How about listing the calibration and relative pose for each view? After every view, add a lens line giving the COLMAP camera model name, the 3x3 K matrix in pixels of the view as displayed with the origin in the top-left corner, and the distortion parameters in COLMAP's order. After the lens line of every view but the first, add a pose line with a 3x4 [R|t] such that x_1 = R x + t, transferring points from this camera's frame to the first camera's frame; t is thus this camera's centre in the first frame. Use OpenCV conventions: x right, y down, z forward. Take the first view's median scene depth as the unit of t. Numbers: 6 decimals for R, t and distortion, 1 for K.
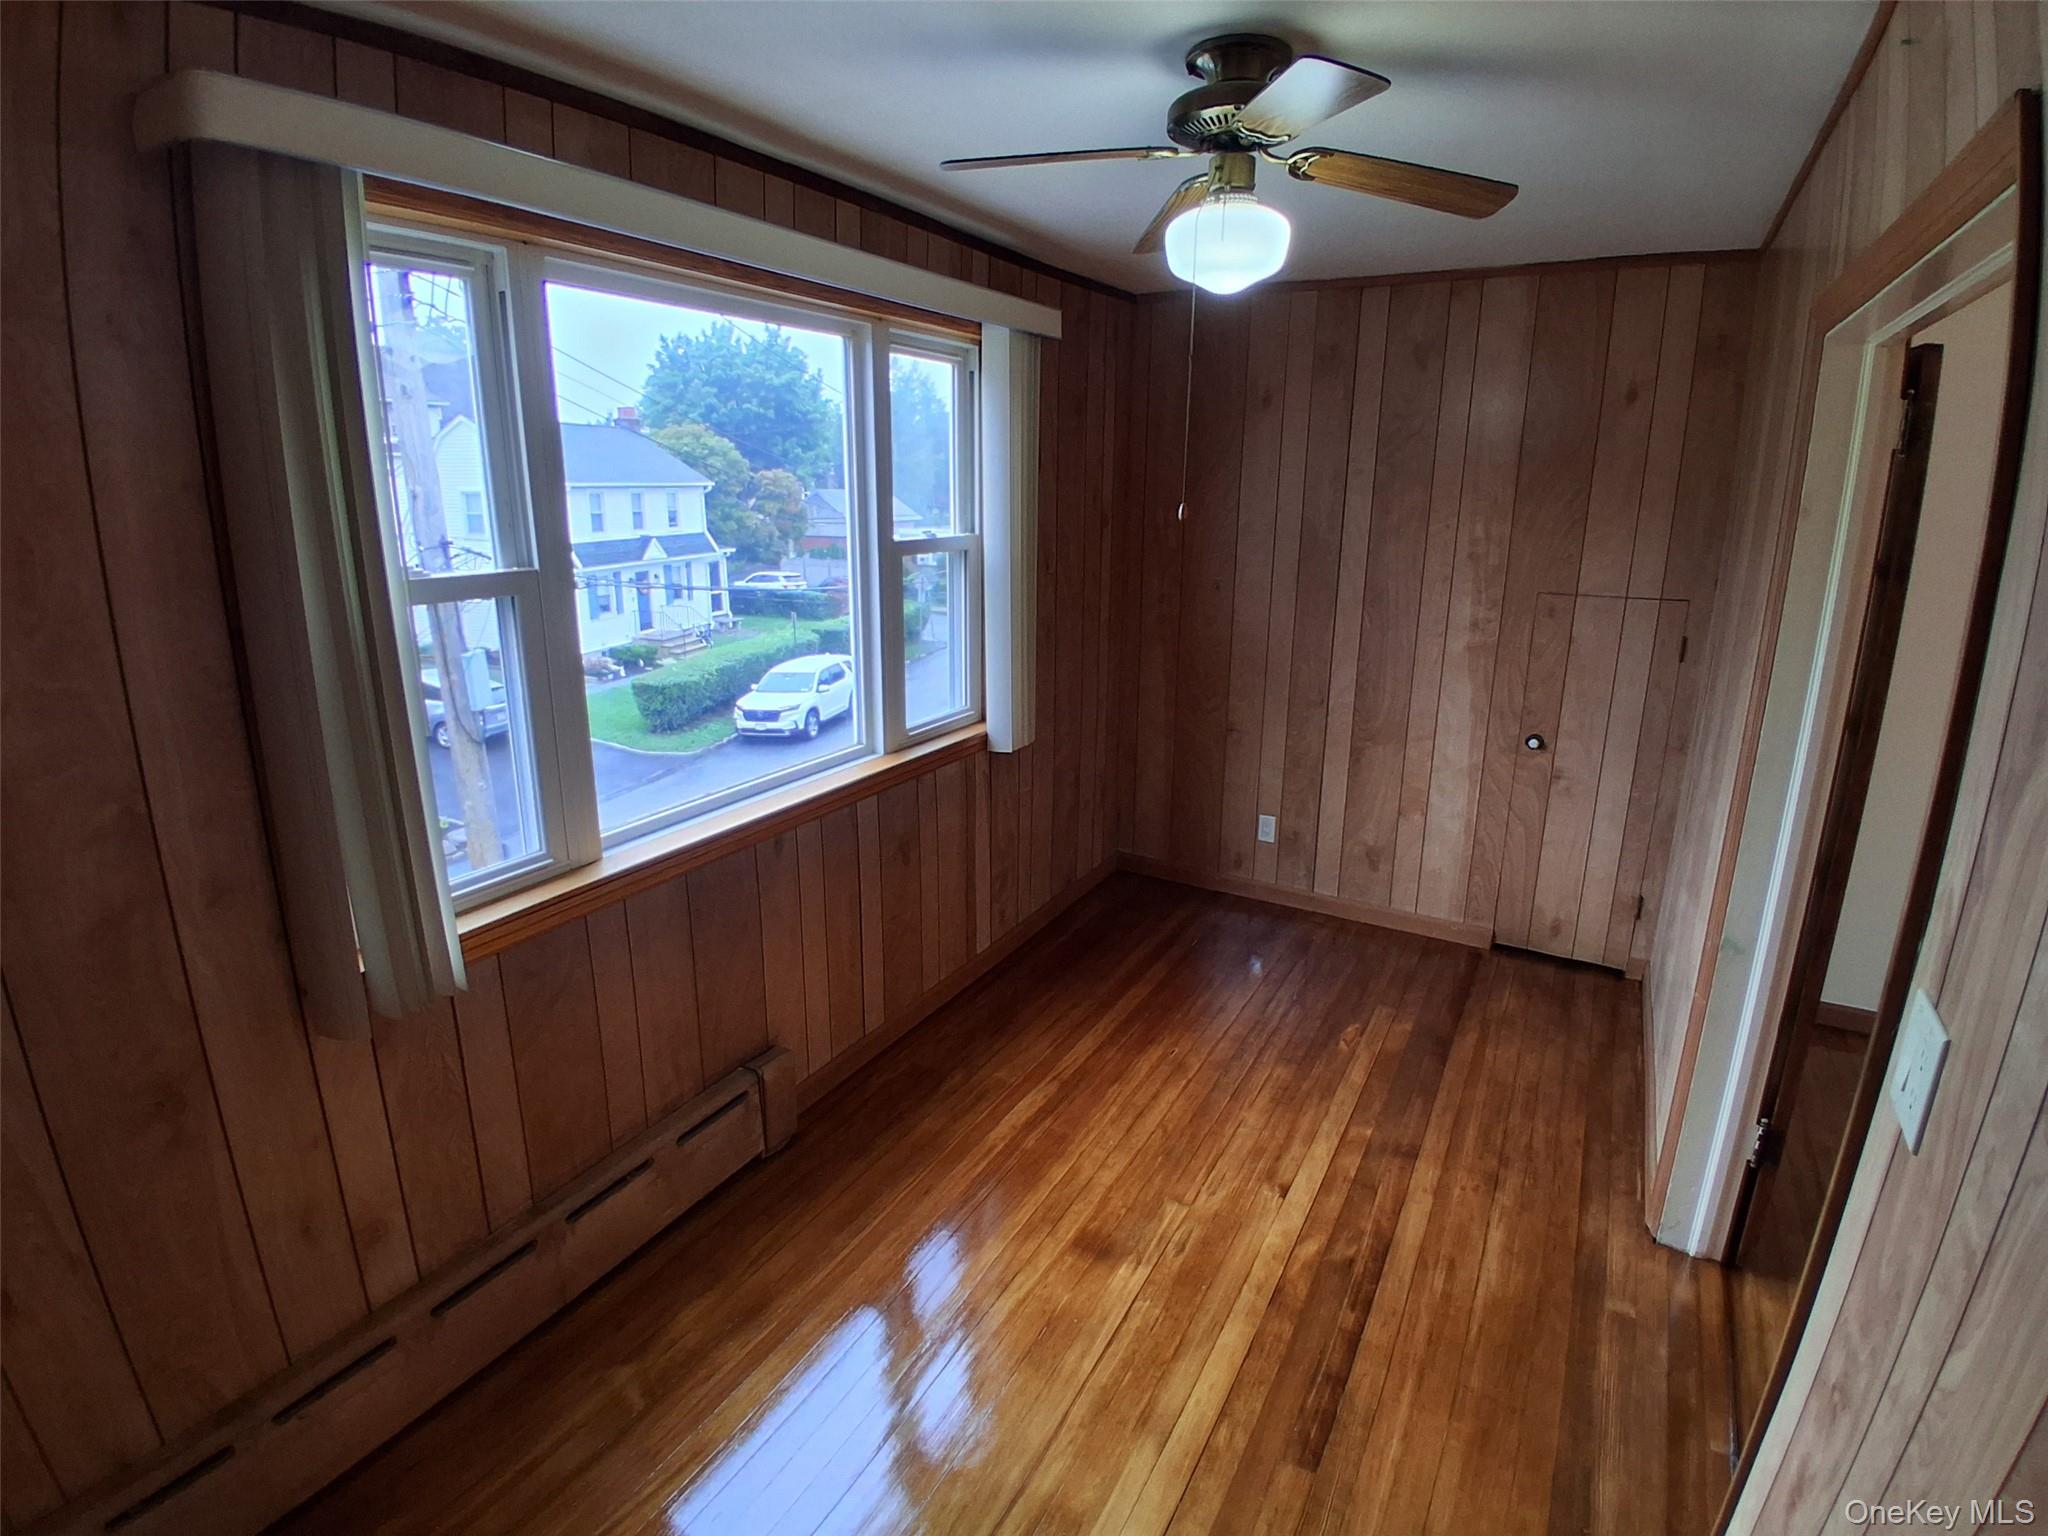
lens RADIAL K [[1025.2, 0, 1005.1], [0, 1025.2, 769.4], [0, 0, 1]] dist [-0.017215, -0.025232]
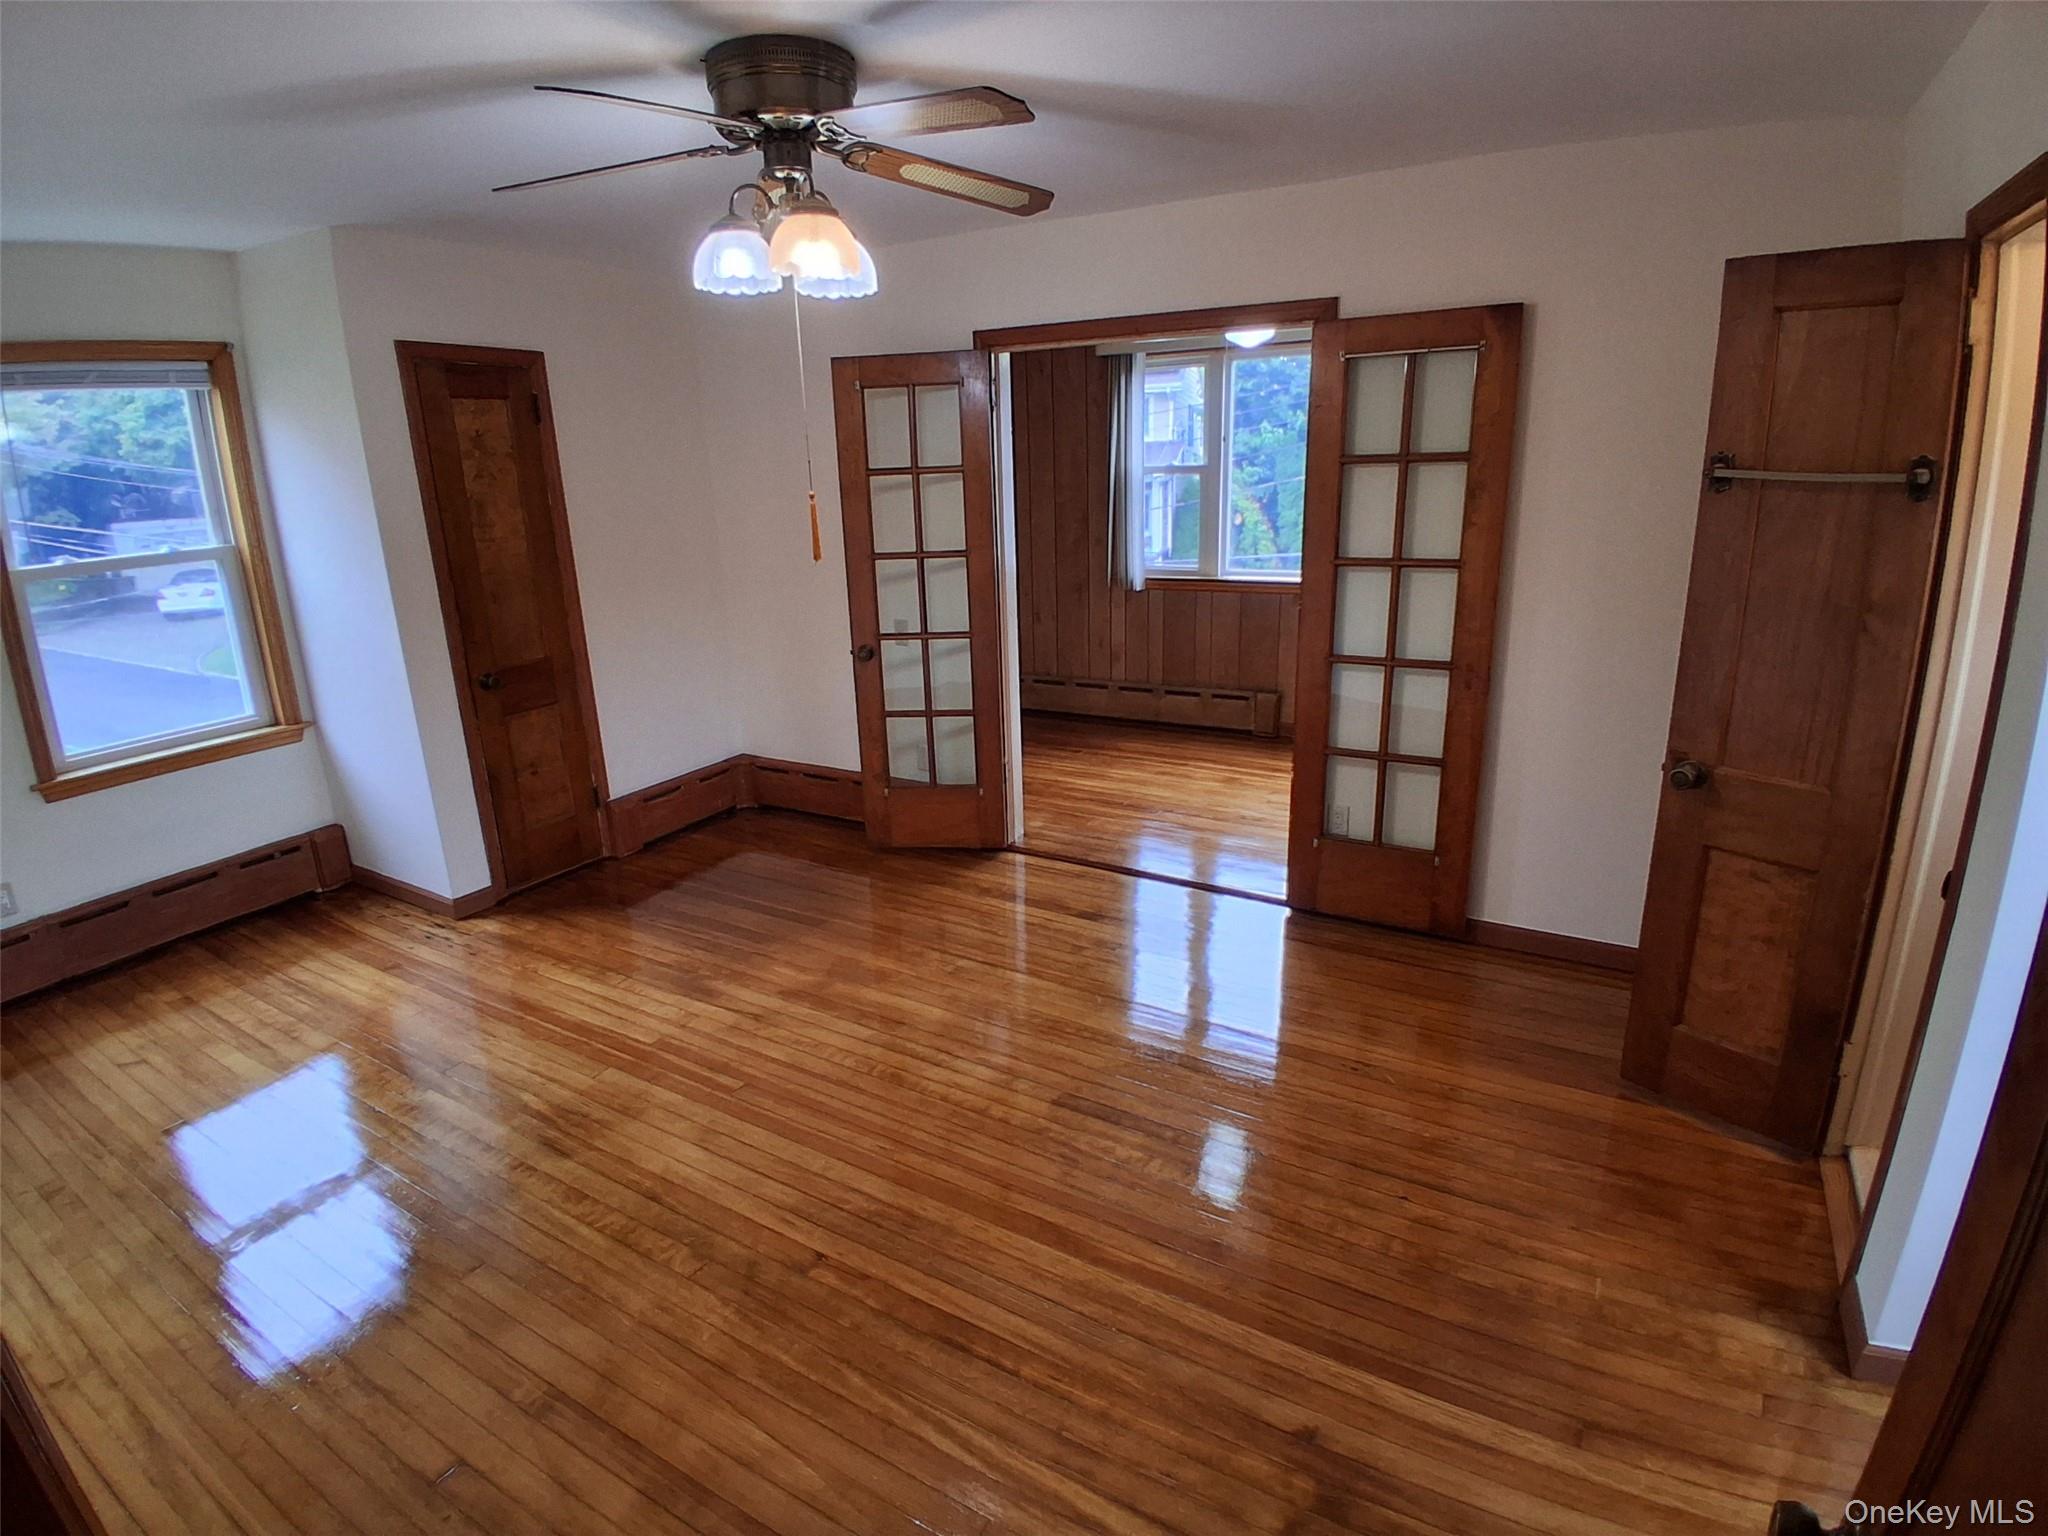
lens RADIAL K [[1025.2, 0, 1017.1], [0, 1025.2, 755.2], [0, 0, 1]] dist [-0.017215, -0.025232]
pose [[-0.000563, 0.270580, -0.962697, 2.229869], [-0.240823, 0.934328, 0.262748, -0.051816], [0.970569, 0.231987, 0.064636, 0.404158]]
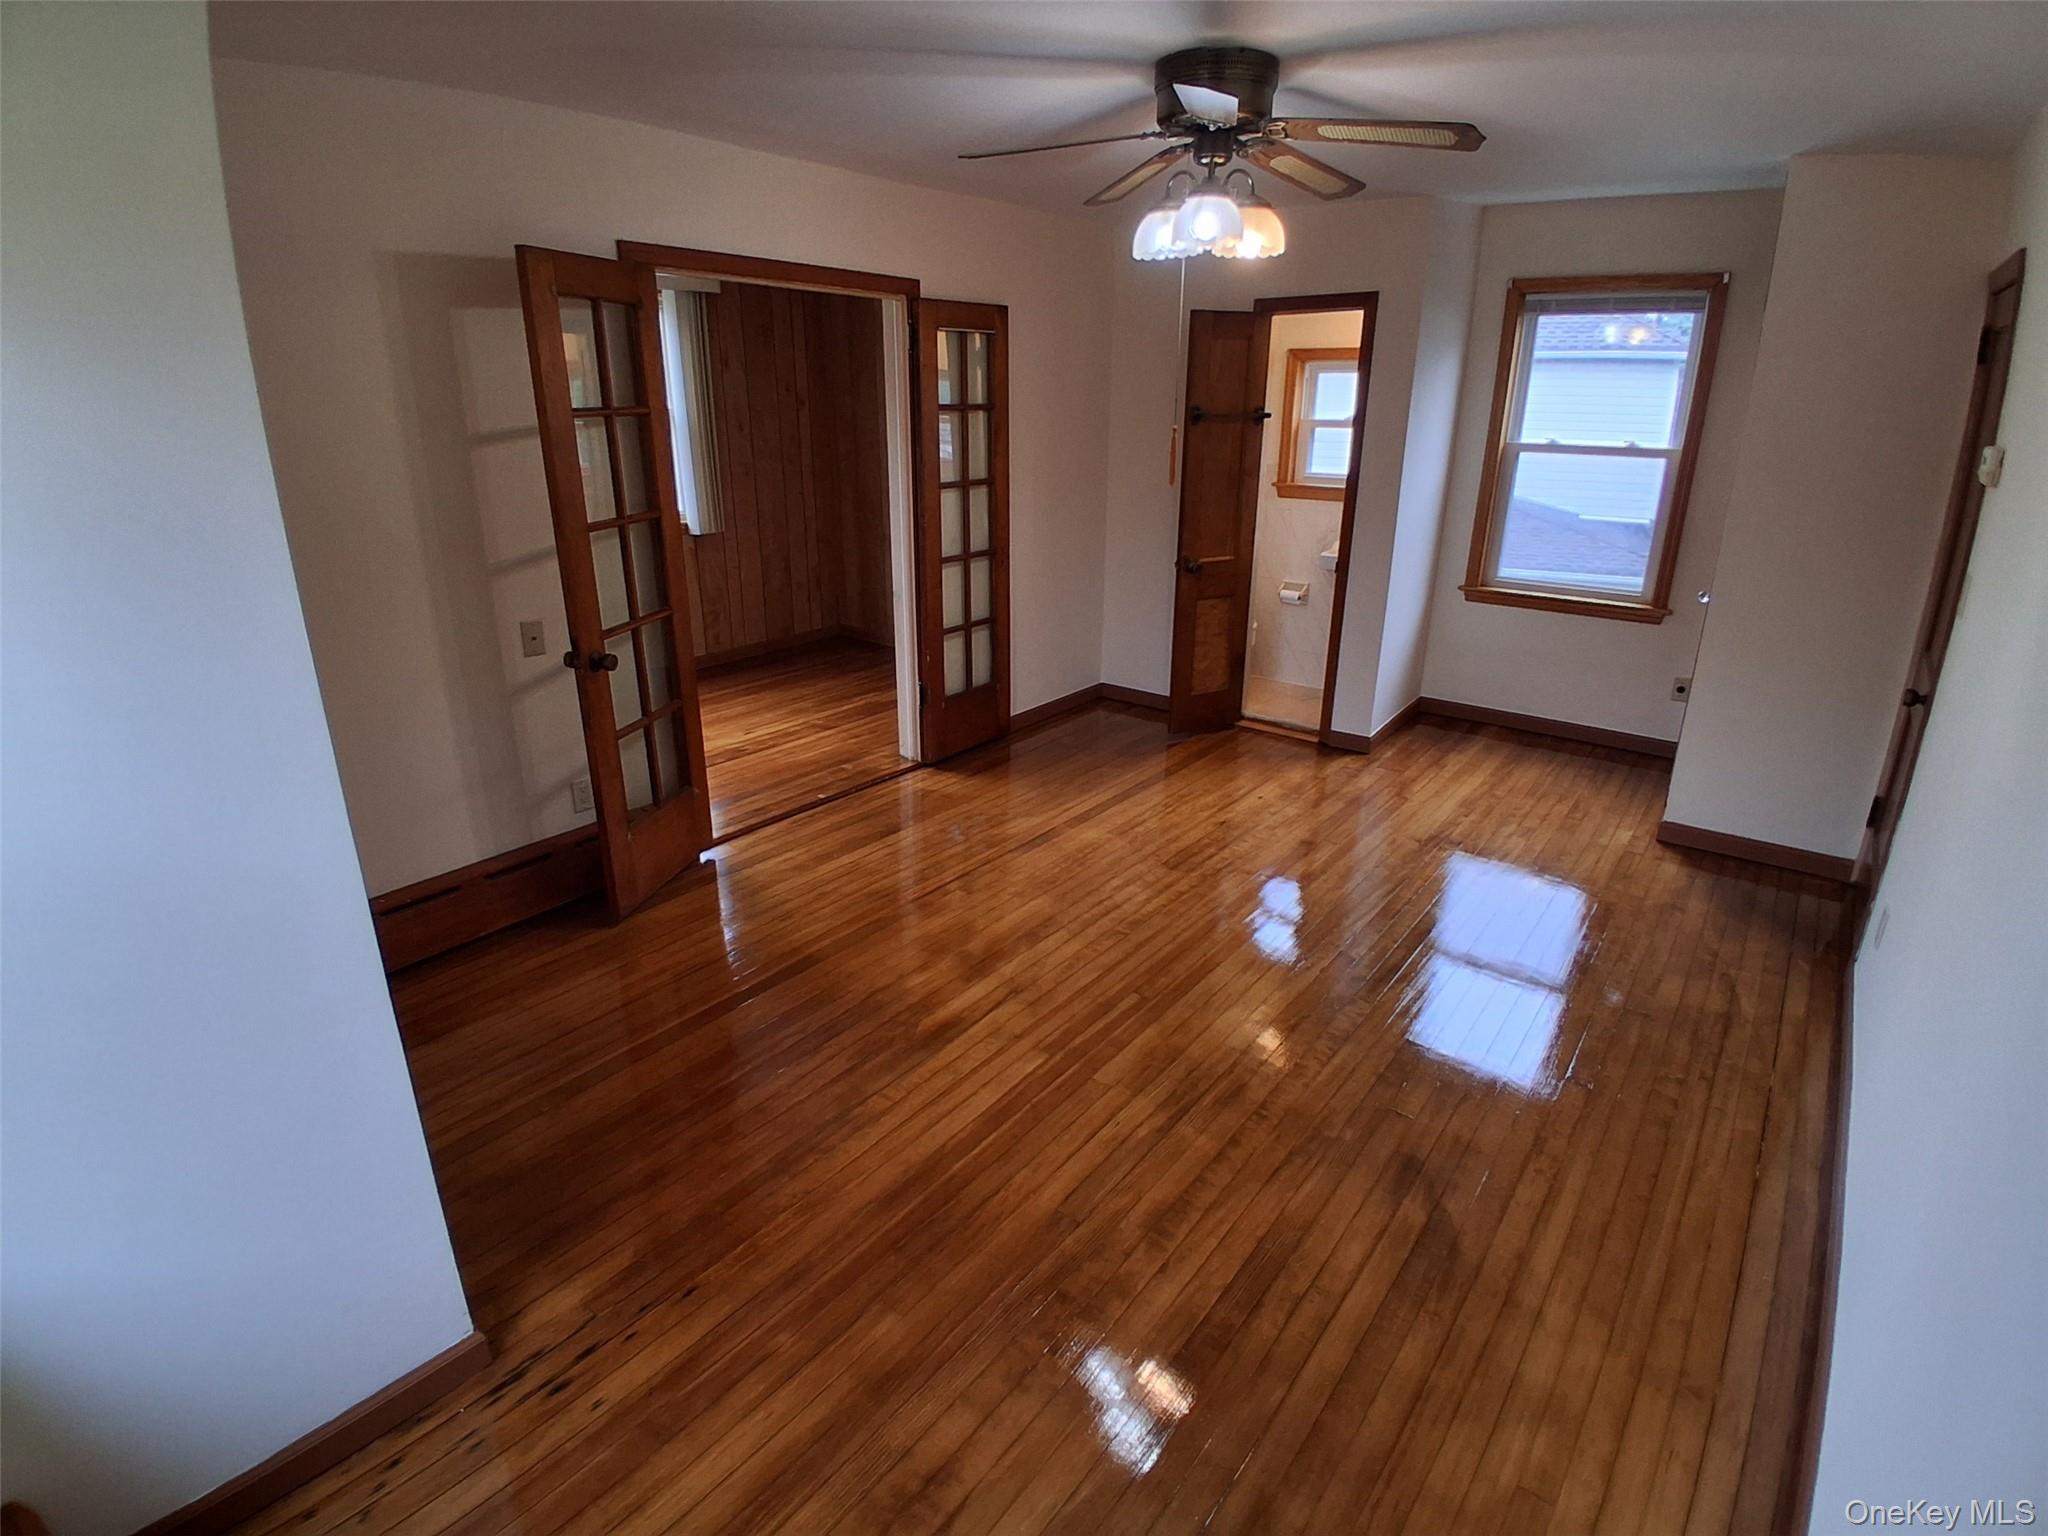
lens RADIAL K [[1025.2, 0, 1021.9], [0, 1025.2, 761.4], [0, 0, 1]] dist [-0.017215, -0.025232]
pose [[0.992331, 0.046095, -0.114692, 1.152045], [-0.037764, 0.996560, 0.073773, 0.329099], [0.117698, -0.068876, 0.990658, -1.041414]]
